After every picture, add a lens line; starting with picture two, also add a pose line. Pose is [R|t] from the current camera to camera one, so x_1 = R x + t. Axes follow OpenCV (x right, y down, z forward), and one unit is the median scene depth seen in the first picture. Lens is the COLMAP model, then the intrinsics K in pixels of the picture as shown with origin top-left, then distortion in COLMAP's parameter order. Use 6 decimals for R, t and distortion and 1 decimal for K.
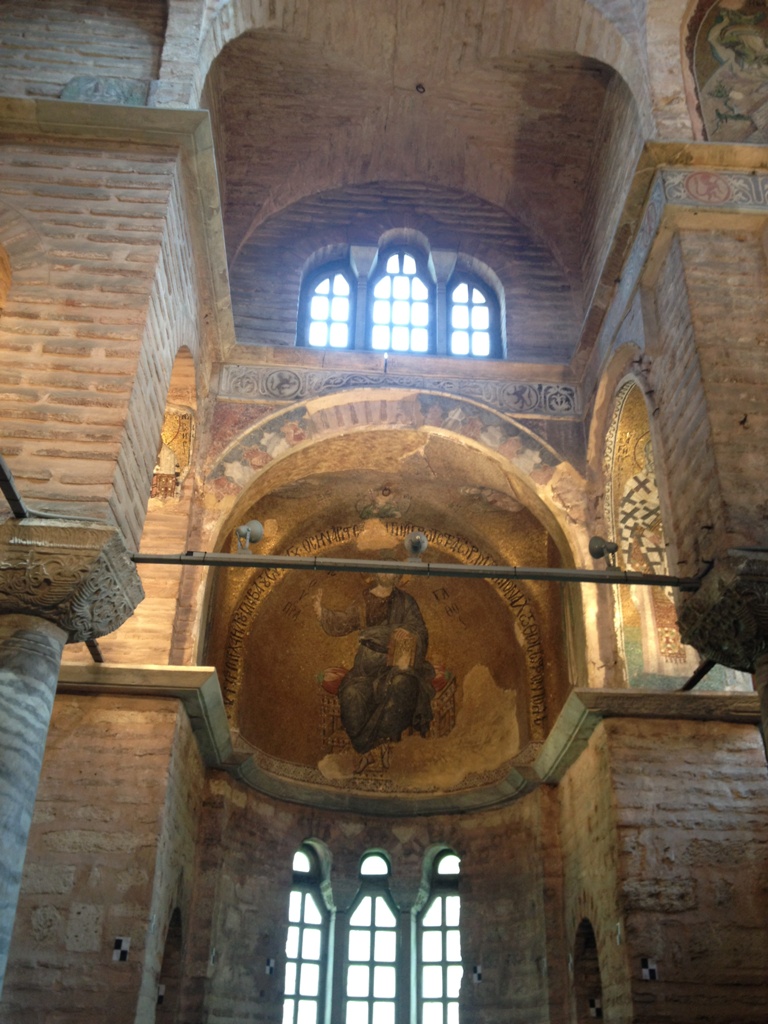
lens RADIAL K [[975.2, 0, 385.2], [0, 975.2, 502.2], [0, 0, 1]] dist [0.029317, 0.000000]
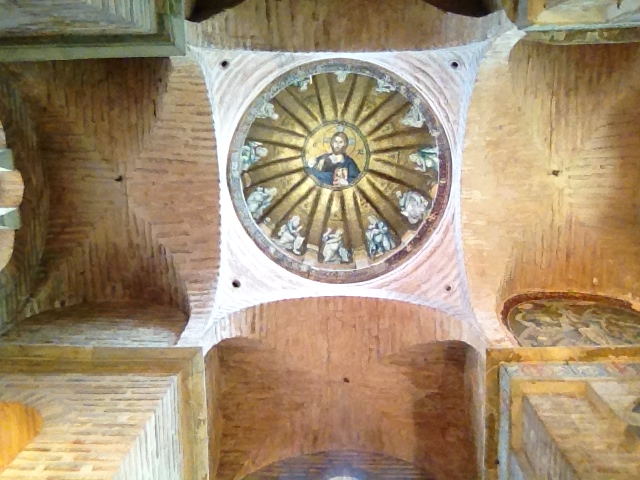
lens RADIAL K [[609.5, 0, 316.4], [0, 609.5, 241.2], [0, 0, 1]] dist [0.029317, 0.000000]
pose [[0.997286, -0.068176, -0.027811, 0.037207], [0.024871, 0.667431, -0.744256, 0.197807], [0.069302, 0.741544, 0.667315, 0.209353]]
